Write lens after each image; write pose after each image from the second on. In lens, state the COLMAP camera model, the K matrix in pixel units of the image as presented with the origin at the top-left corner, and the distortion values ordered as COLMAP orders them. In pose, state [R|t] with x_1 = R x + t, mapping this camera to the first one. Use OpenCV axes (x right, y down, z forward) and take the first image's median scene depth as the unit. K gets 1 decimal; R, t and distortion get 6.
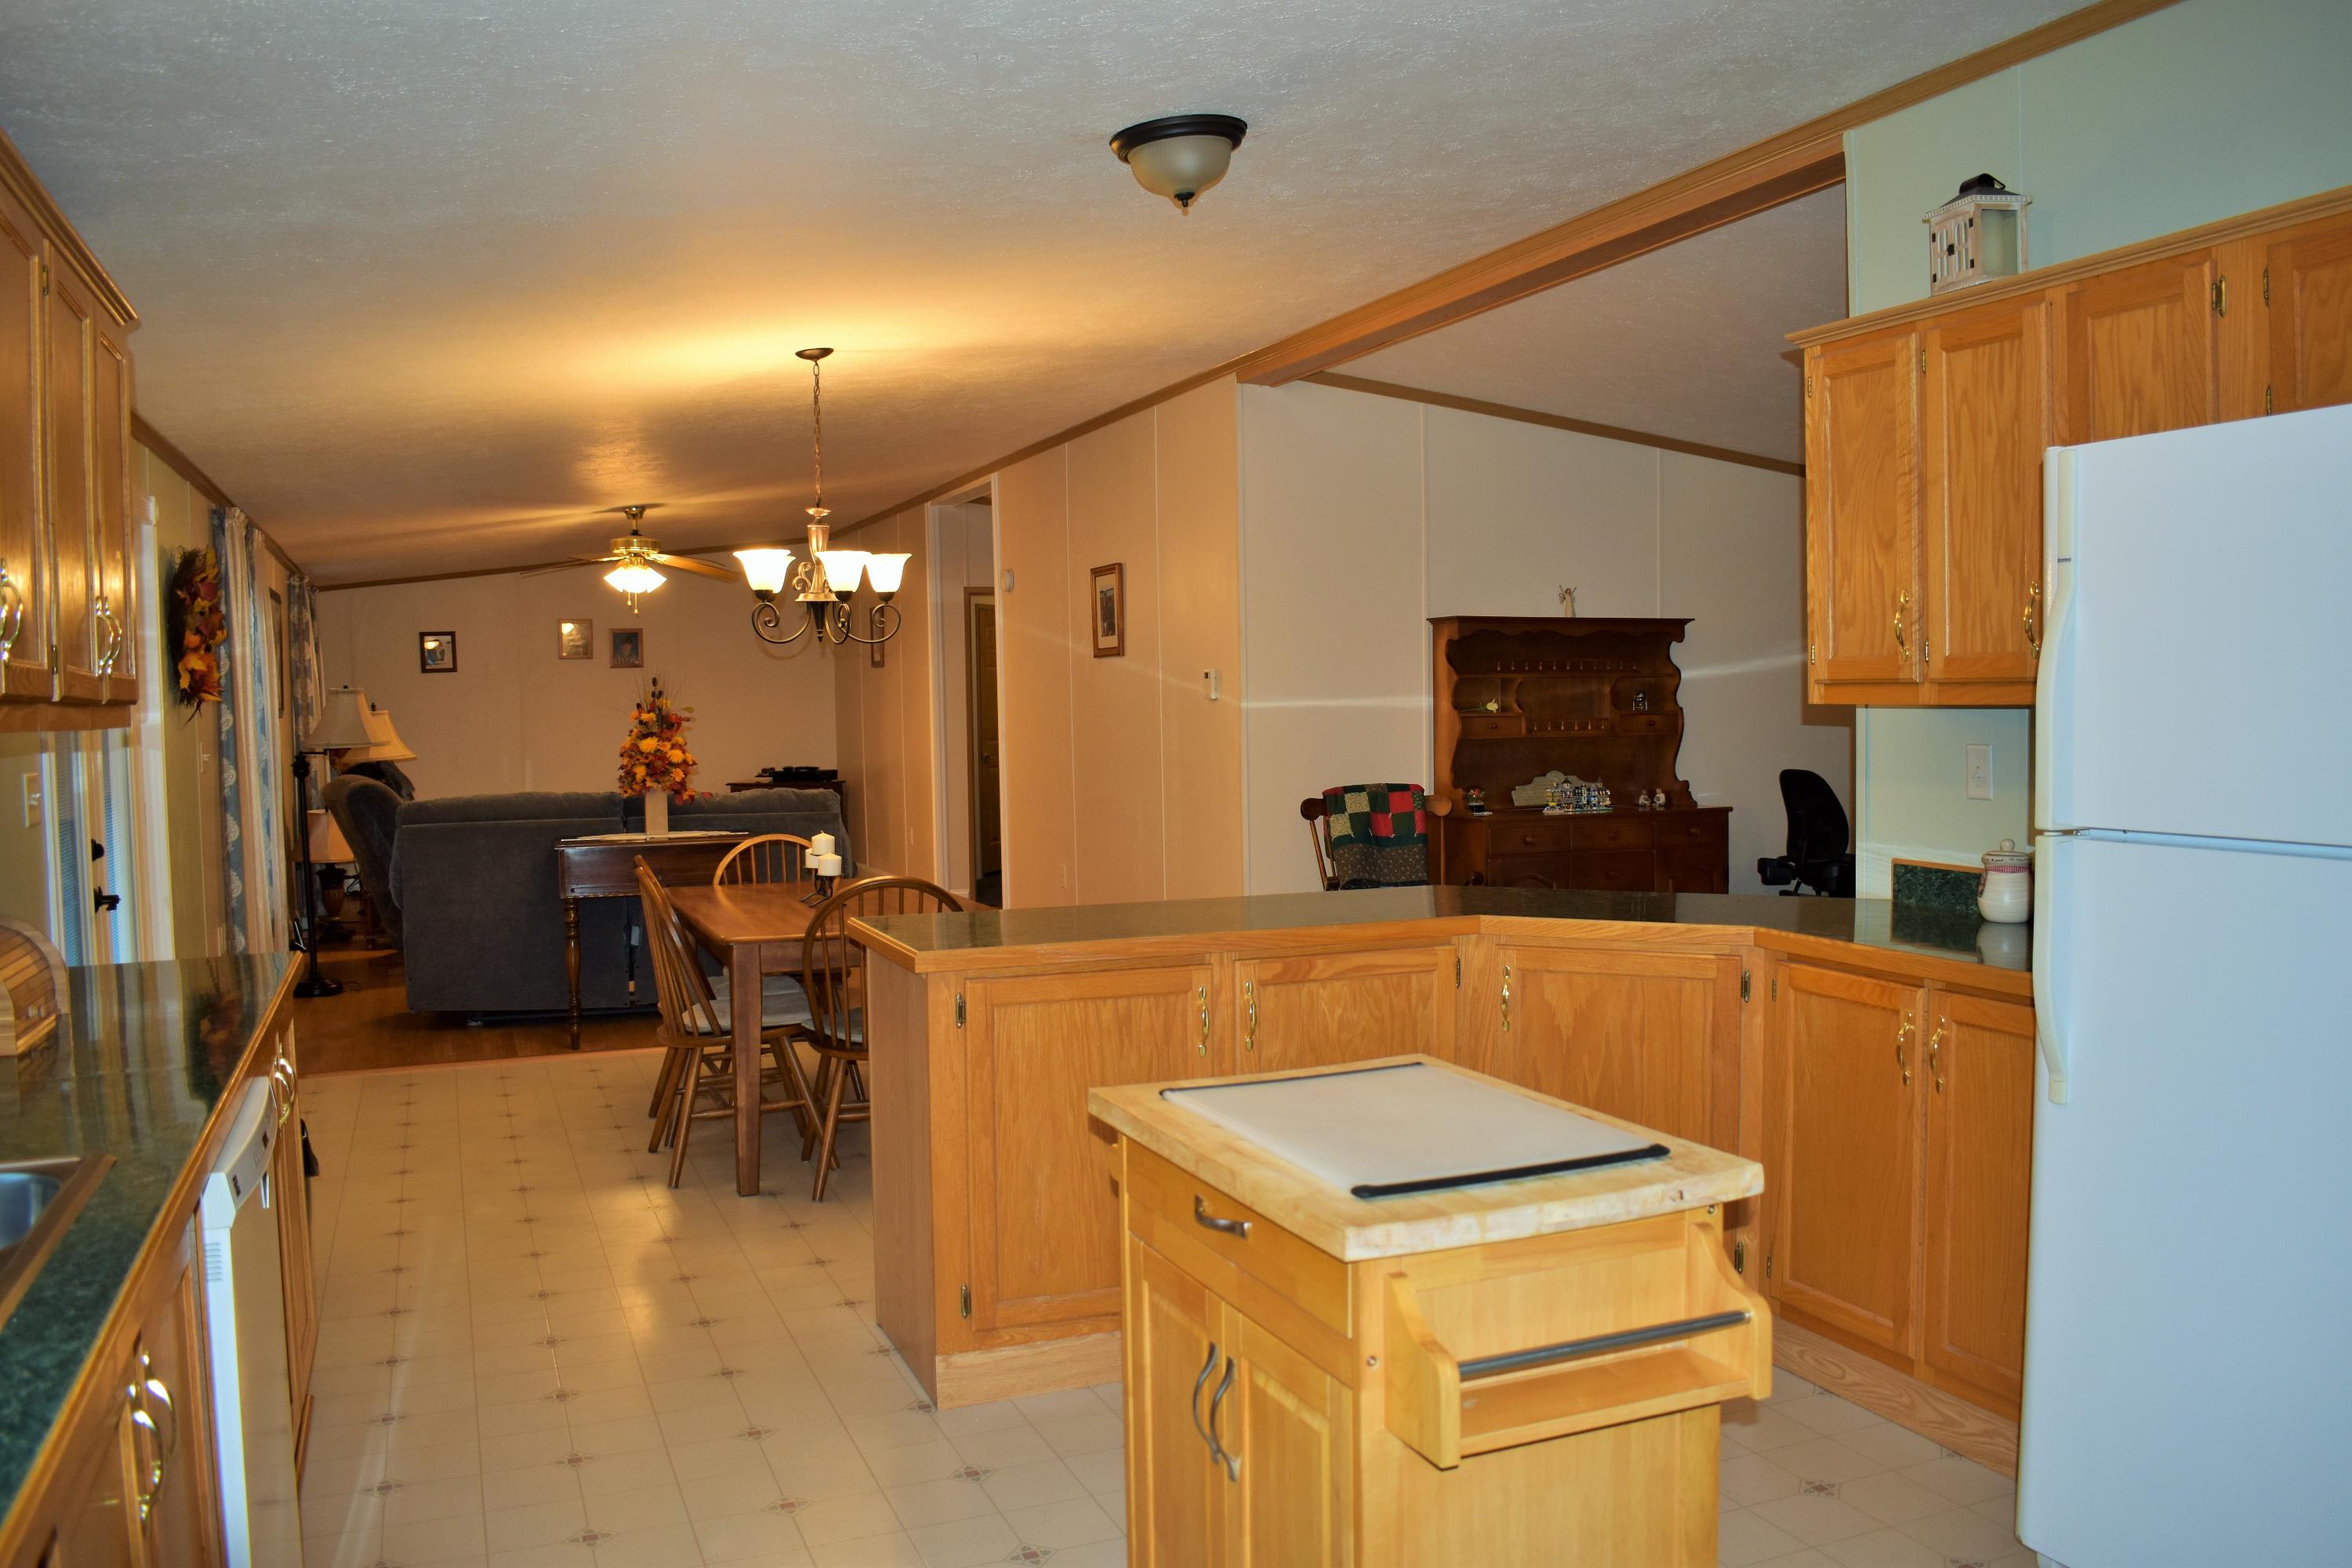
lens RADIAL K [[1839.9, 0, 1176.0], [0, 1839.9, 784.0], [0, 0, 1]] dist [-0.089004, 0.007609]
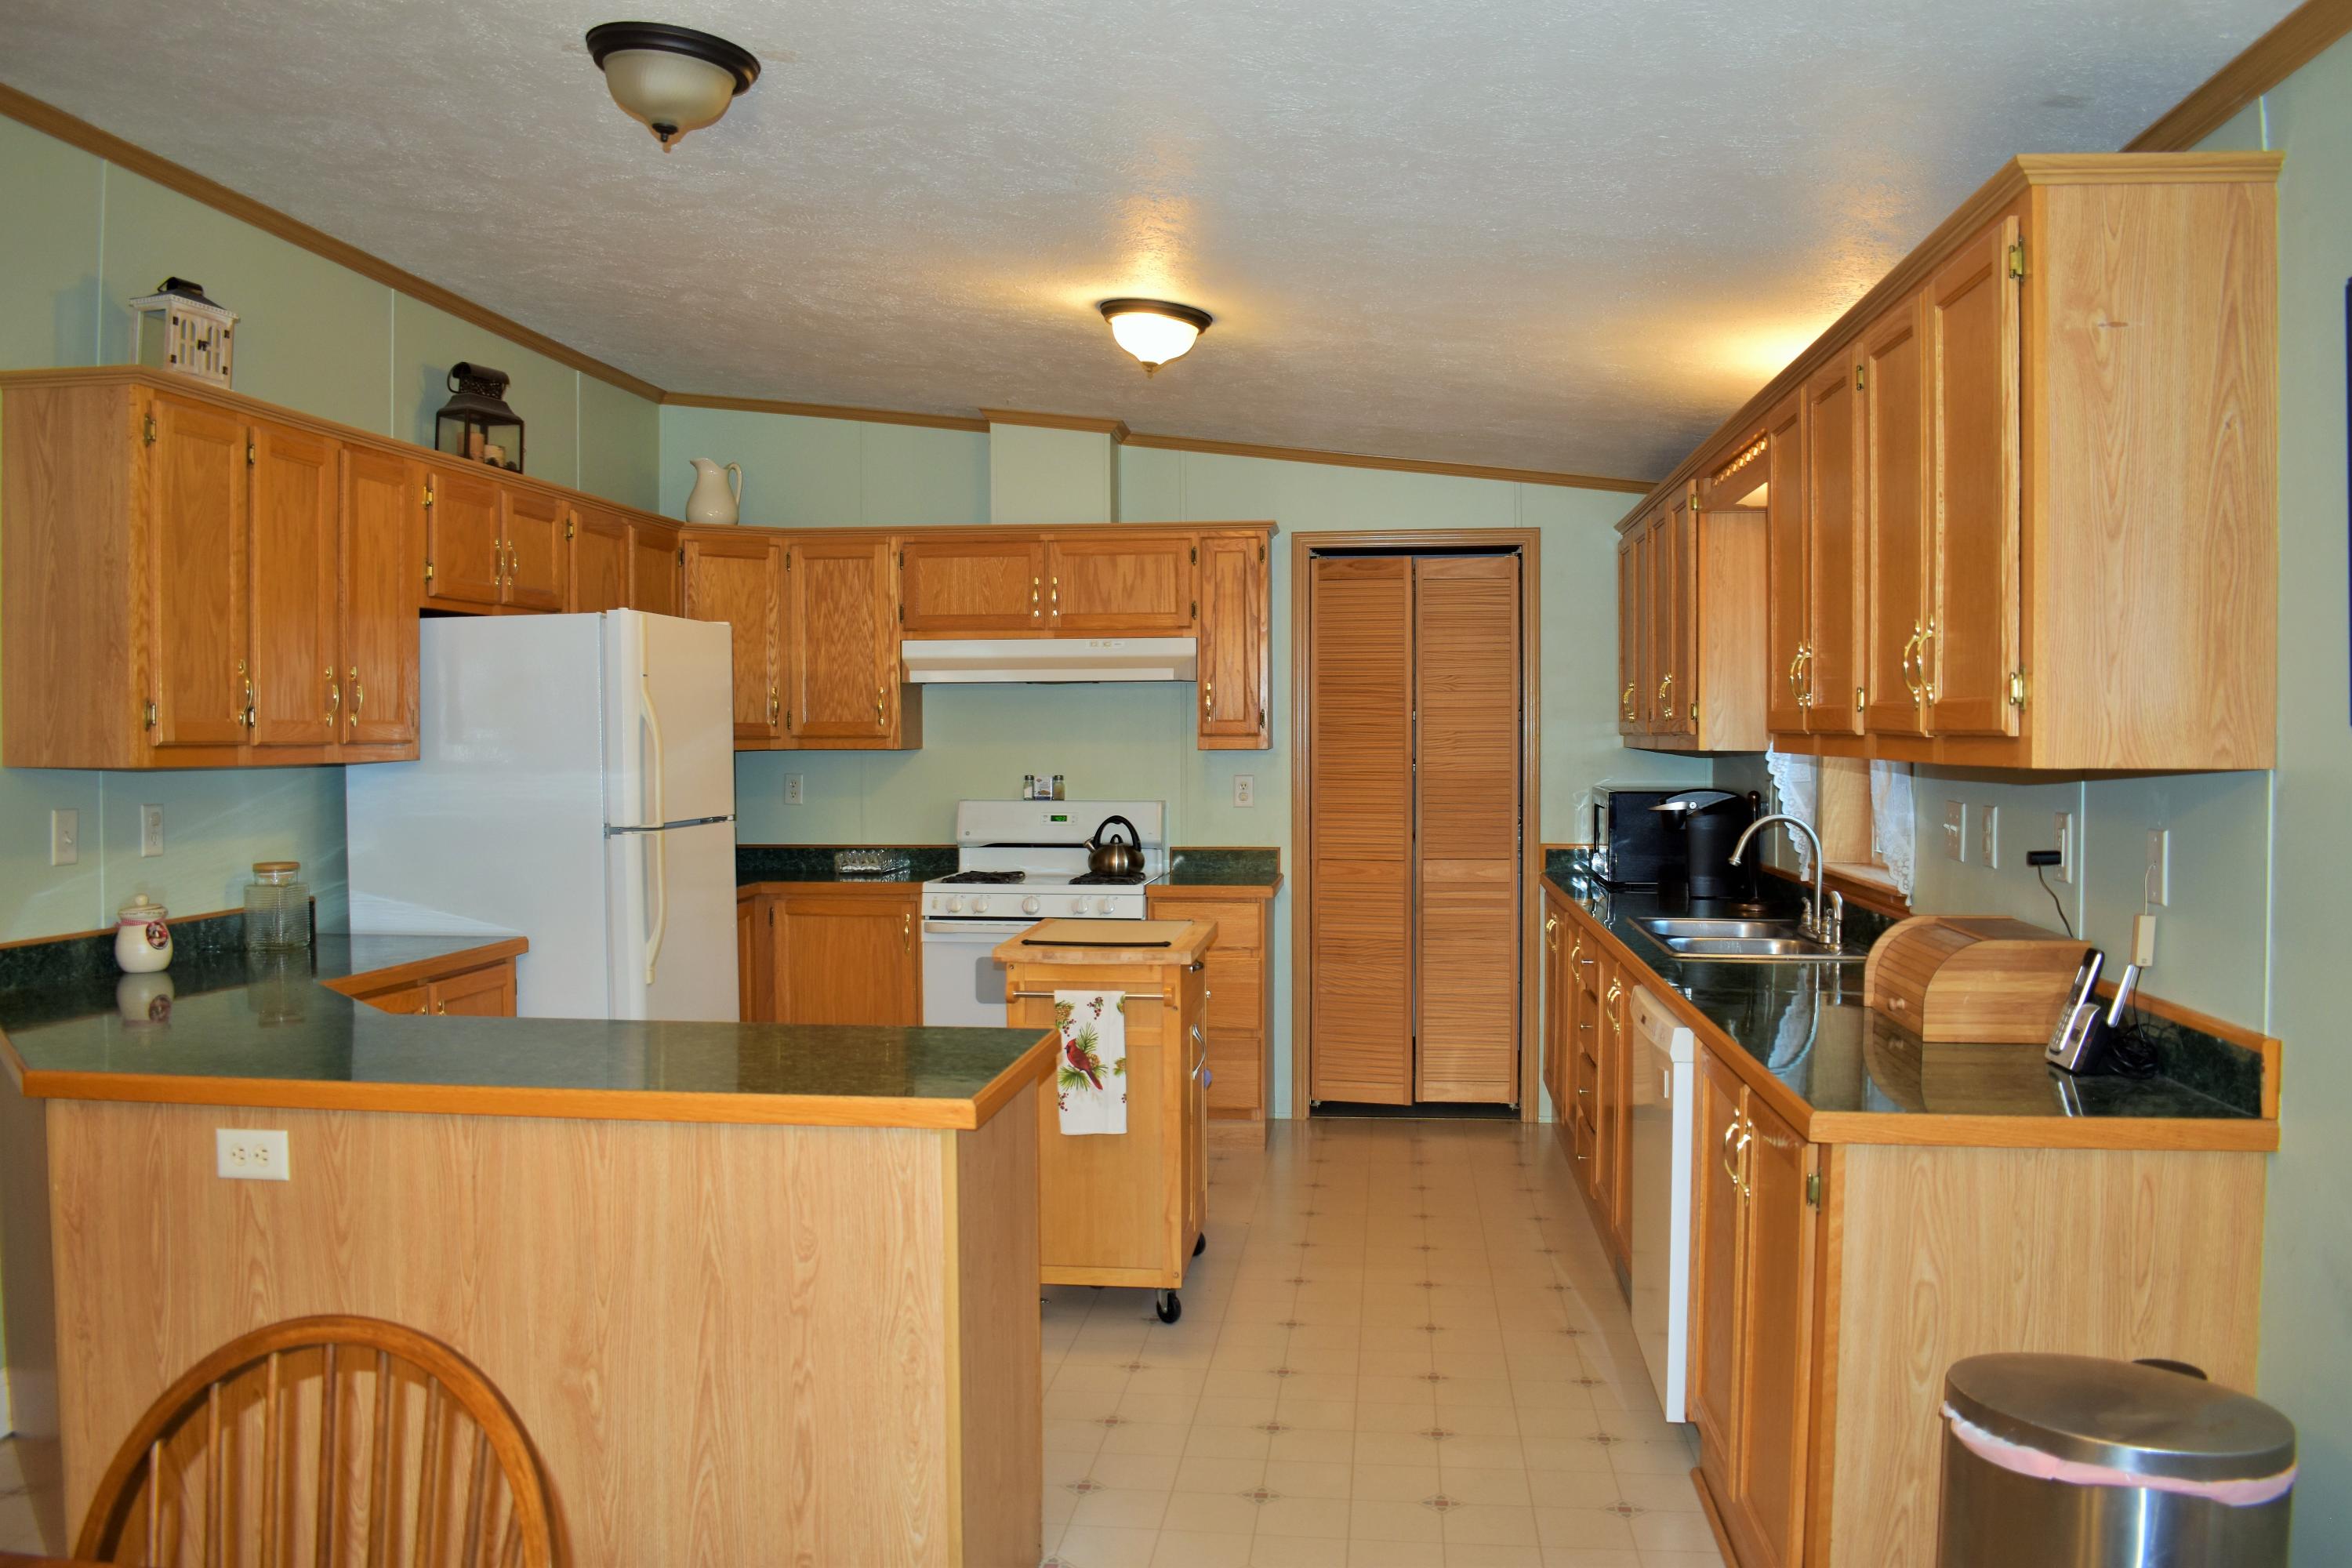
lens RADIAL K [[1839.9, 0, 1176.0], [0, 1839.9, 784.0], [0, 0, 1]] dist [-0.089004, 0.007609]
pose [[-0.876951, -0.000043, 0.480580, -0.585442], [0.032905, 0.997648, 0.060132, -0.077200], [-0.479453, 0.068546, -0.874887, 1.639627]]
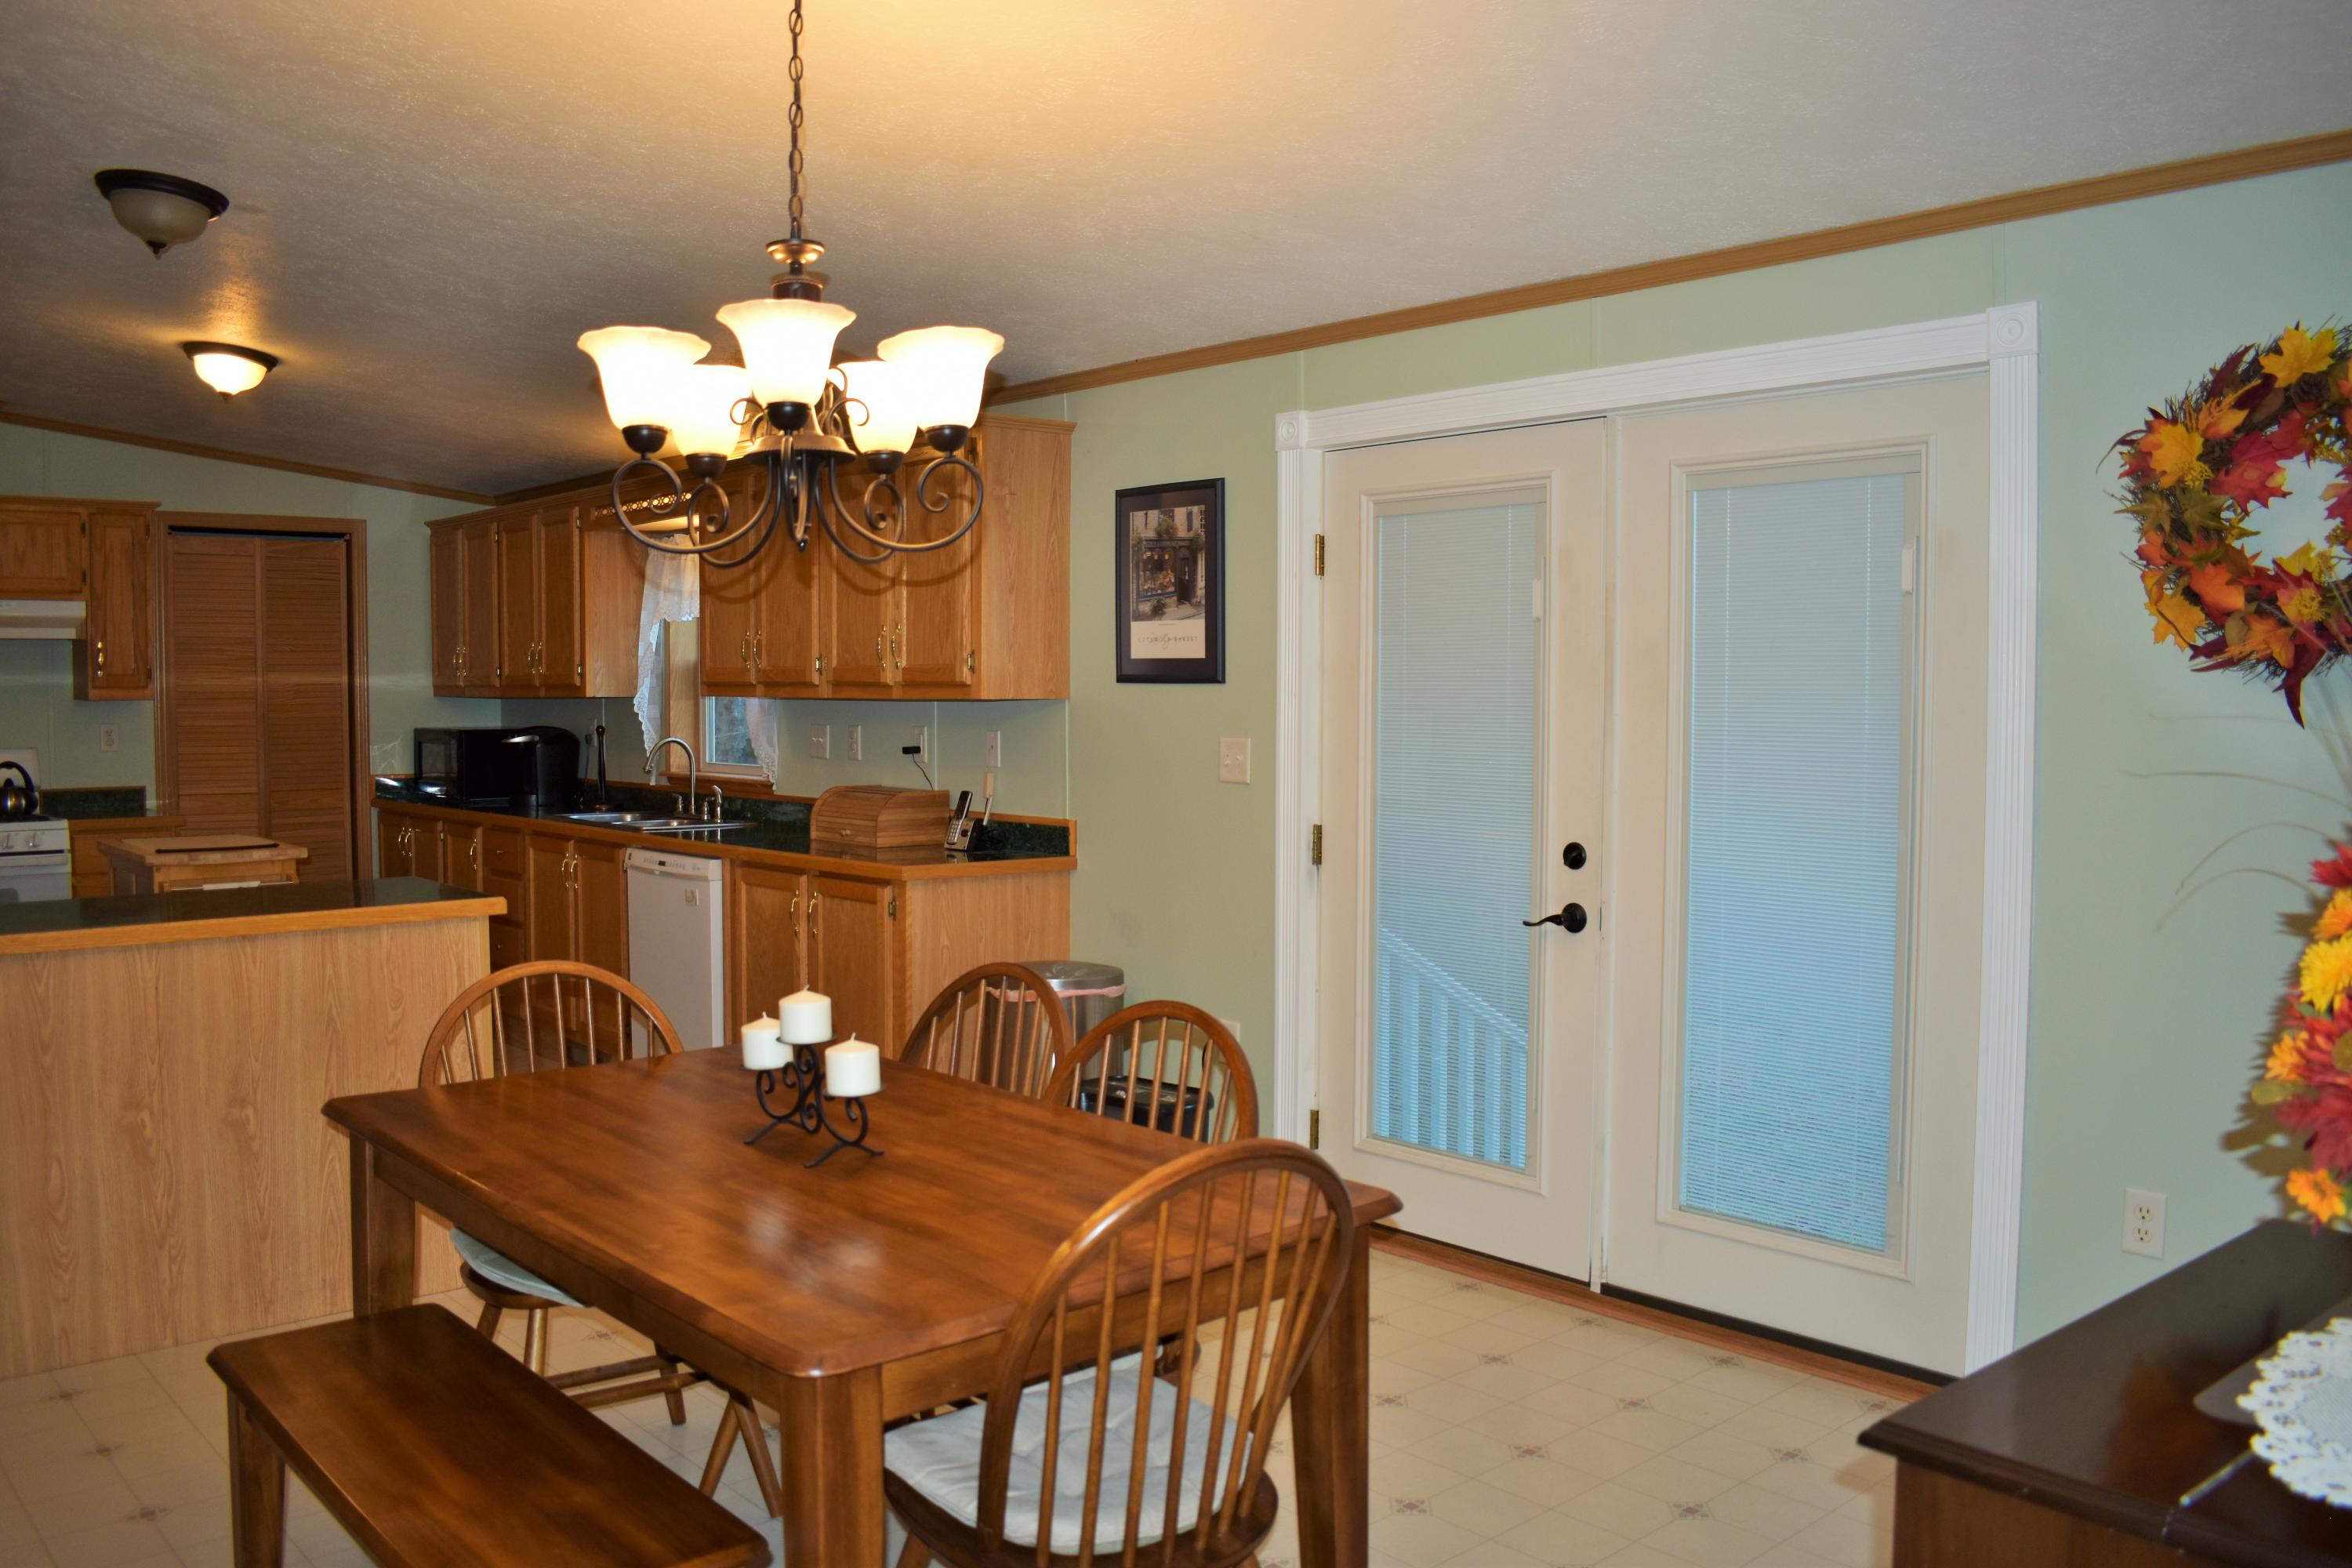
lens RADIAL K [[1839.9, 0, 1176.0], [0, 1839.9, 784.0], [0, 0, 1]] dist [-0.089004, 0.007609]
pose [[-0.939267, 0.028516, -0.342002, -0.023703], [-0.005041, 0.995288, 0.096829, -0.119567], [0.343151, 0.092672, -0.934697, 2.605239]]
